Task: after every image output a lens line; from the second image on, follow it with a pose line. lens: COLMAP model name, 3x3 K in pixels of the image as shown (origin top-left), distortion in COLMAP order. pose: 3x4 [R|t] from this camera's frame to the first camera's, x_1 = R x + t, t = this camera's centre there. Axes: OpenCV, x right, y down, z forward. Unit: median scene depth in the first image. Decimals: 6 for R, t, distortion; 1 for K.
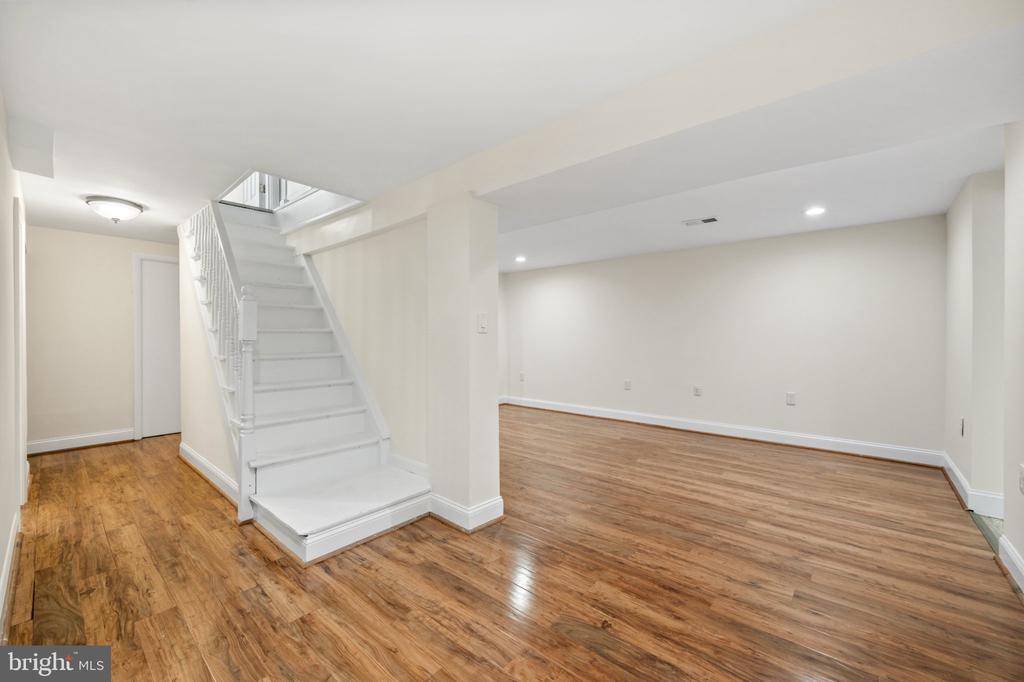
lens RADIAL K [[407.6, 0, 508.6], [0, 407.6, 337.9], [0, 0, 1]] dist [0.000582, -0.000008]
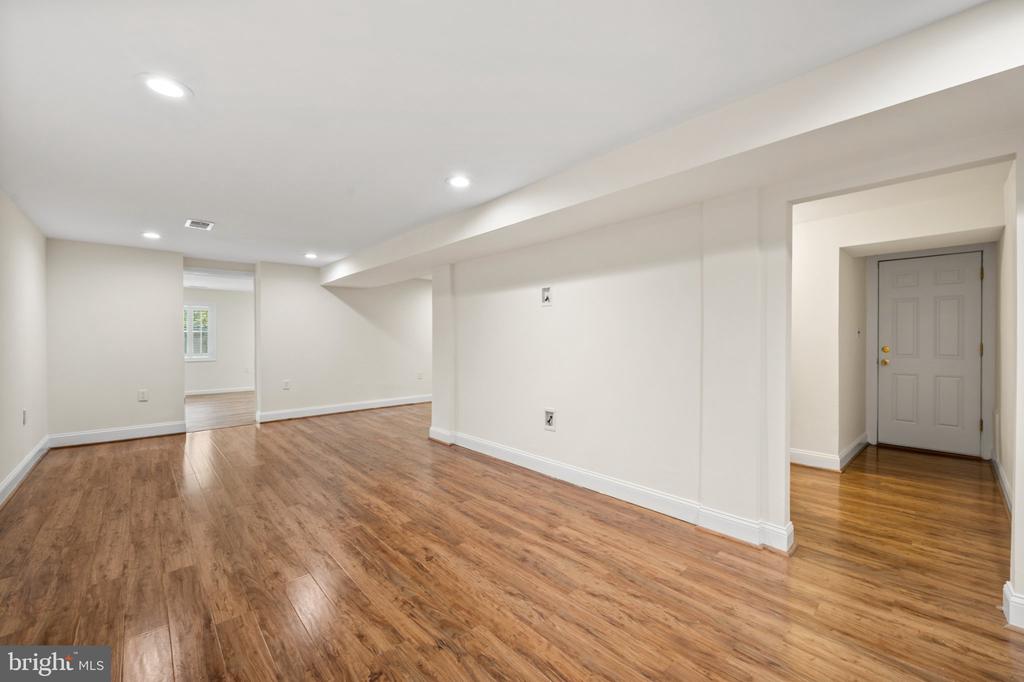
lens RADIAL K [[407.6, 0, 508.6], [0, 407.6, 337.9], [0, 0, 1]] dist [0.000582, -0.000008]
pose [[-0.993574, -0.004679, 0.113085, -0.415461], [-0.004504, 0.999988, 0.001801, -0.016659], [-0.113092, 0.001280, -0.993584, 1.997781]]
